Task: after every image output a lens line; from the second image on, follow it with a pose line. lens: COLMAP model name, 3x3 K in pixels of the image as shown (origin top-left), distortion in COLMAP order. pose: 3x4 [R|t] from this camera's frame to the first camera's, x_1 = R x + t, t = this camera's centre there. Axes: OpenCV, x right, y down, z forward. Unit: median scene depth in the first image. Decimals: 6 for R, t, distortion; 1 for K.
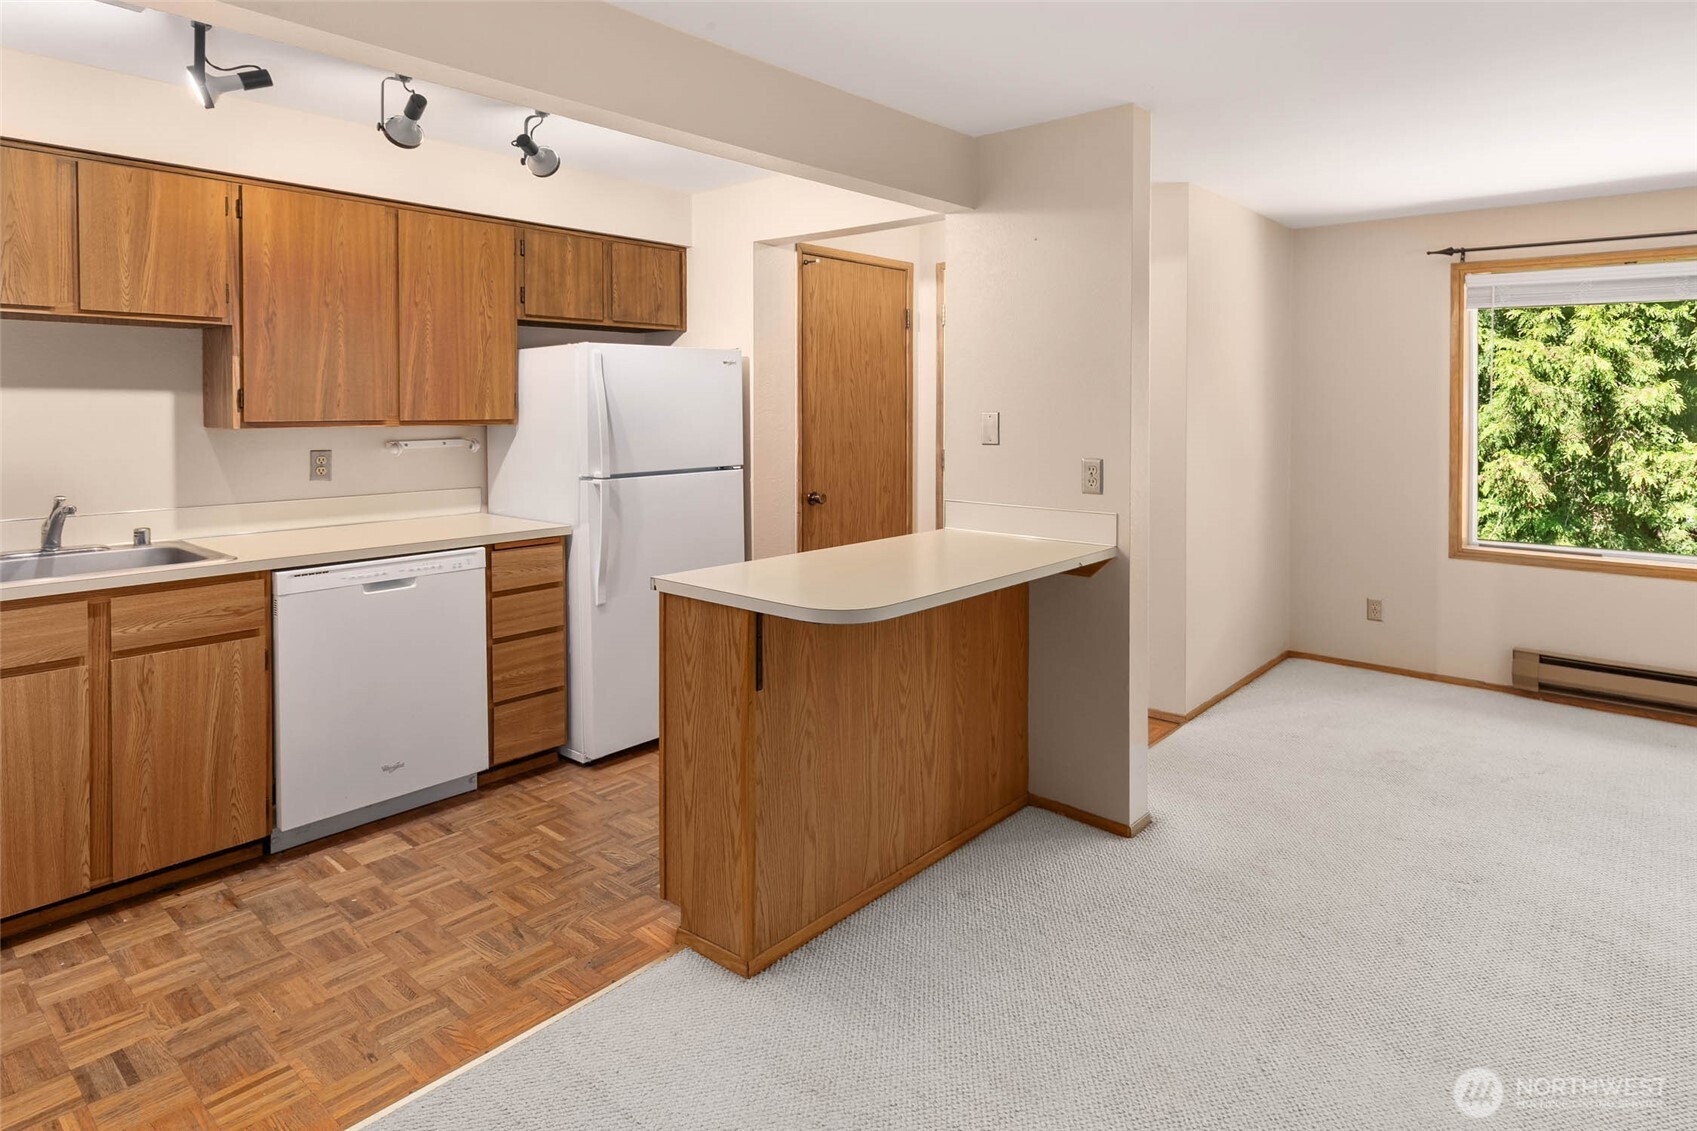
lens RADIAL K [[910.9, 0, 908.1], [0, 910.9, 427.1], [0, 0, 1]] dist [0.015598, -0.003488]
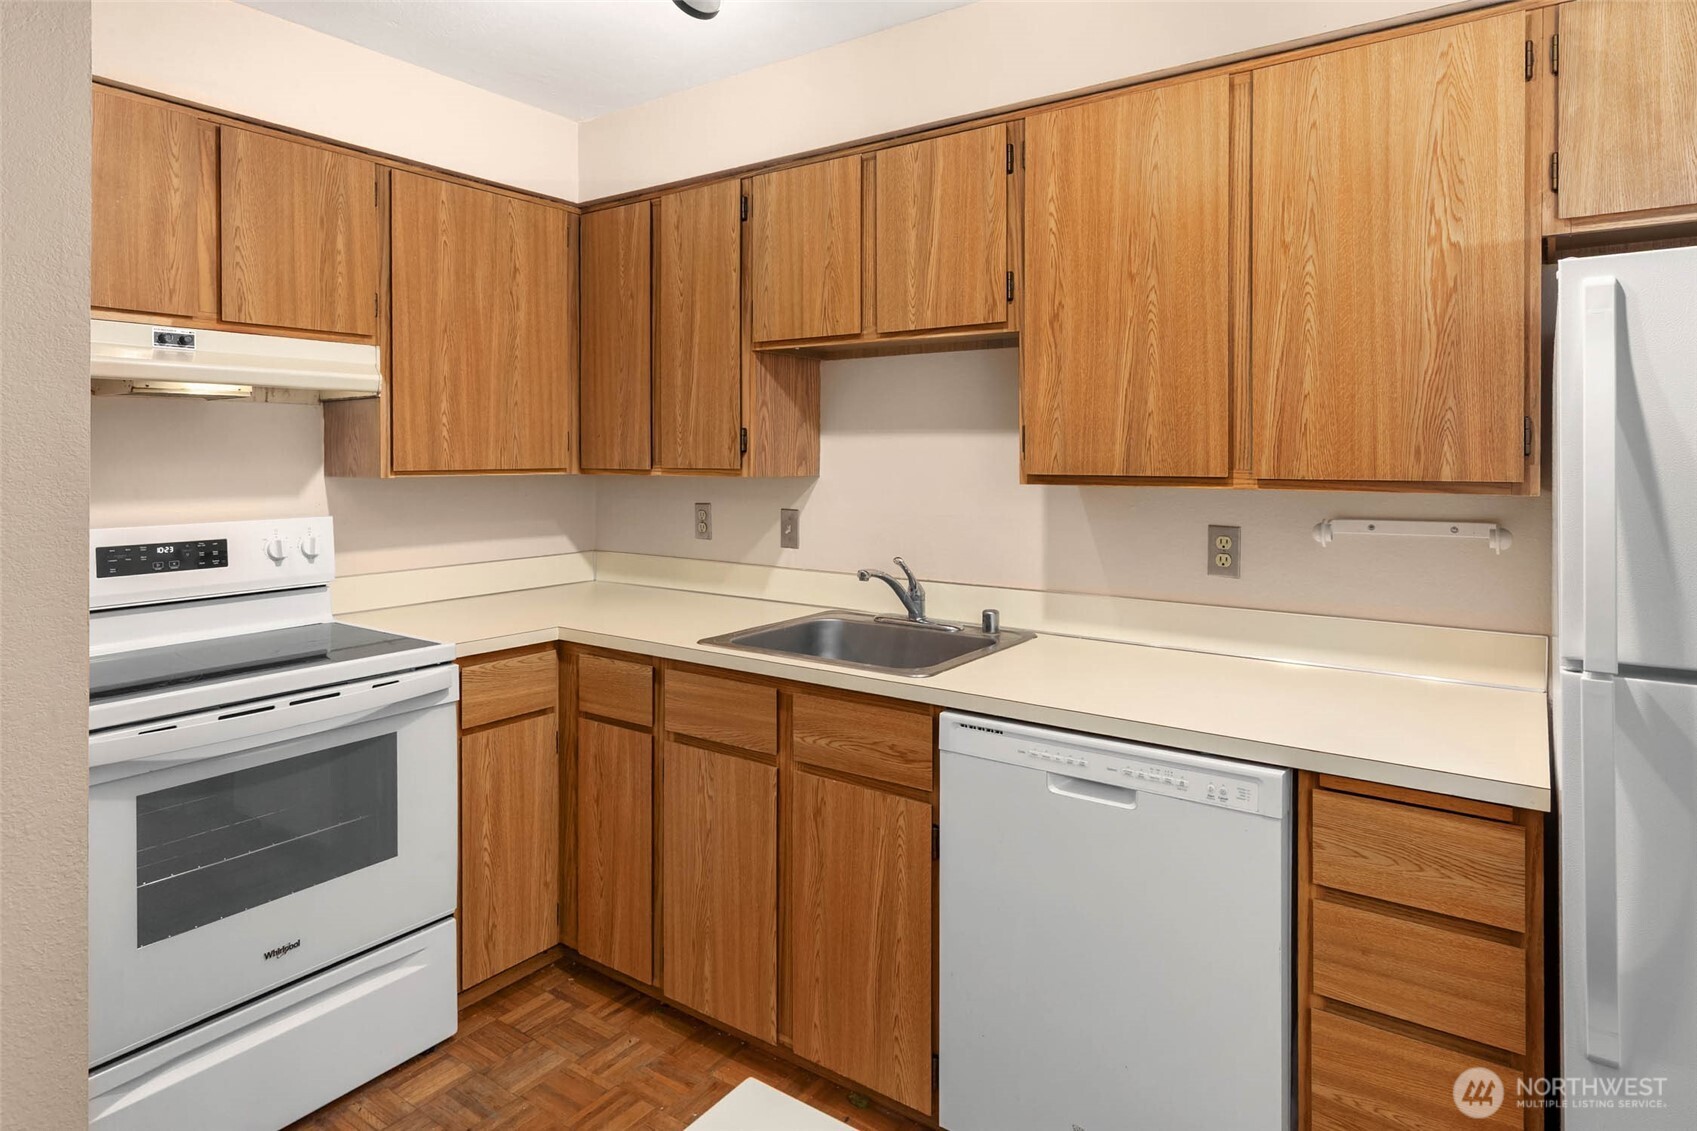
lens RADIAL K [[990.0, 0, 819.9], [0, 990.0, 466.8], [0, 0, 1]] dist [0.004581, -0.000078]
pose [[0.078382, 0.010909, -0.996864, -0.013740], [-0.027564, 0.999582, 0.008771, -0.012203], [0.996542, 0.026790, 0.078650, 0.744089]]
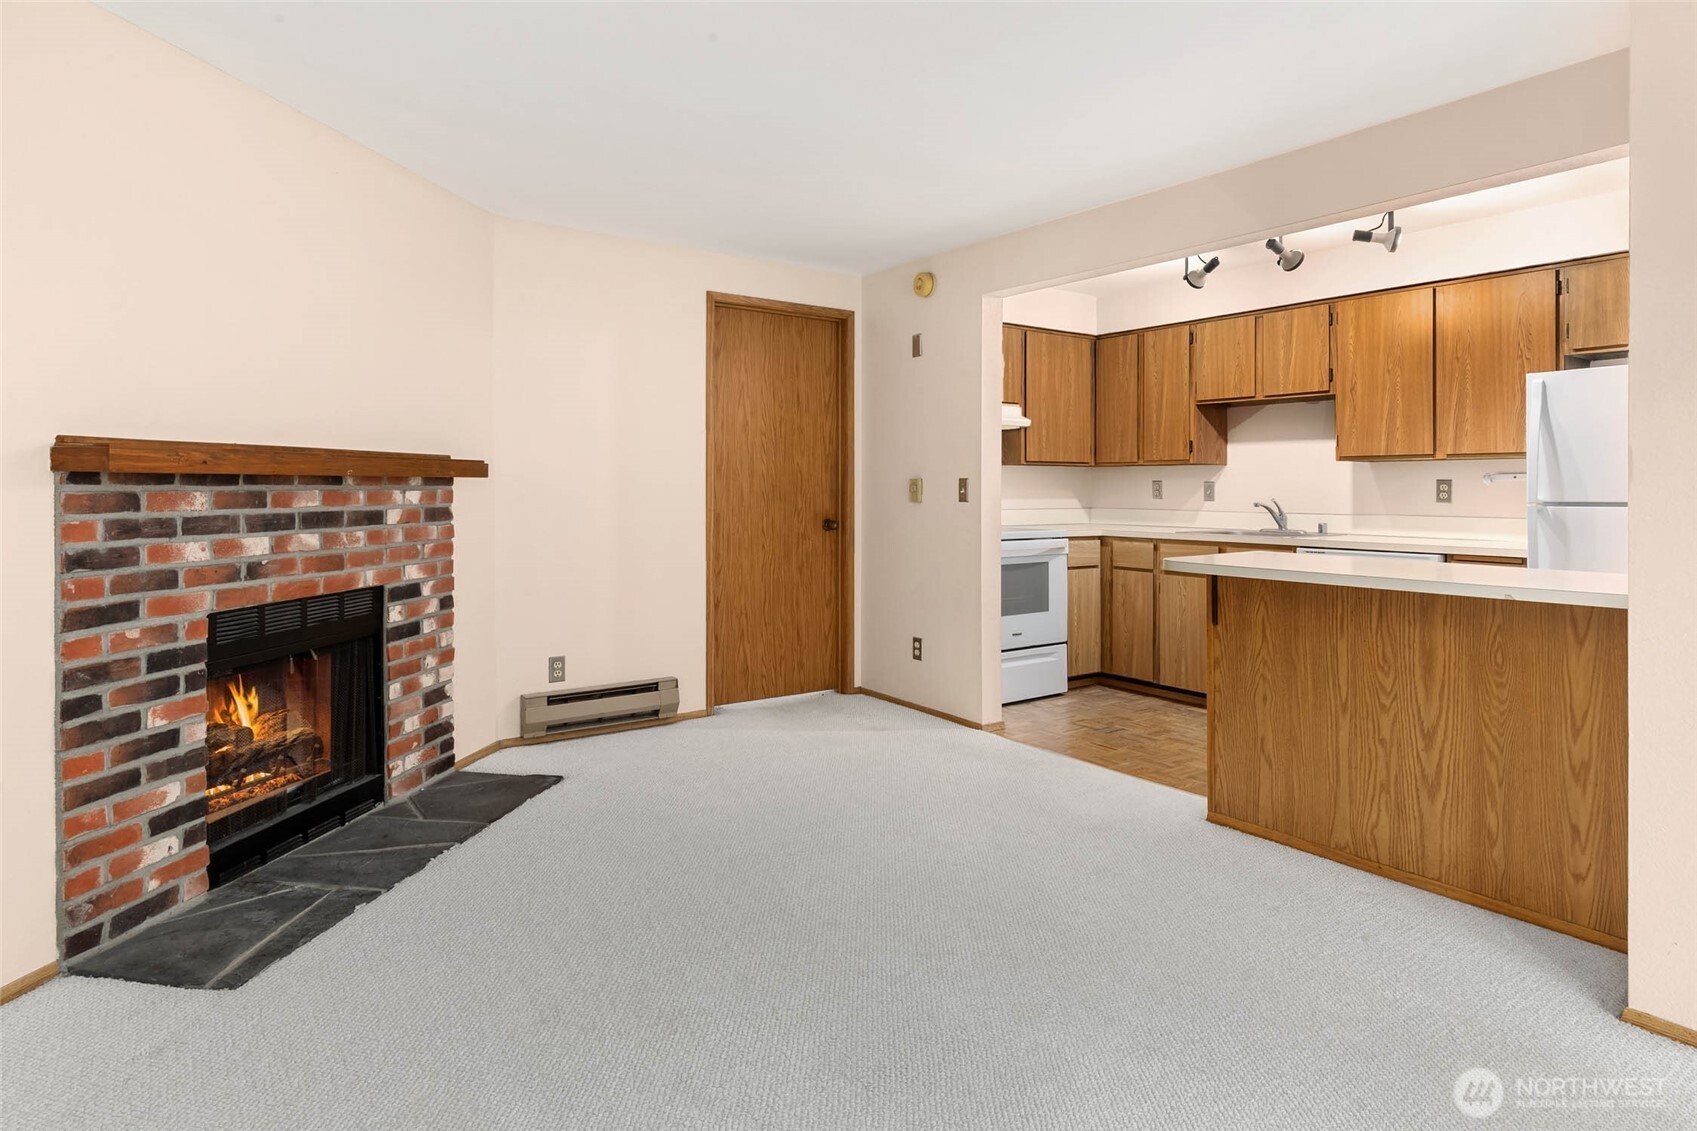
lens RADIAL K [[896.8, 0, 747.3], [0, 896.8, 479.4], [0, 0, 1]] dist [-0.036714, 0.004385]
pose [[-0.326257, -0.009833, -0.945230, 0.933869], [-0.031401, 0.999507, 0.000441, 0.059760], [0.944759, 0.029825, -0.326405, 0.513392]]
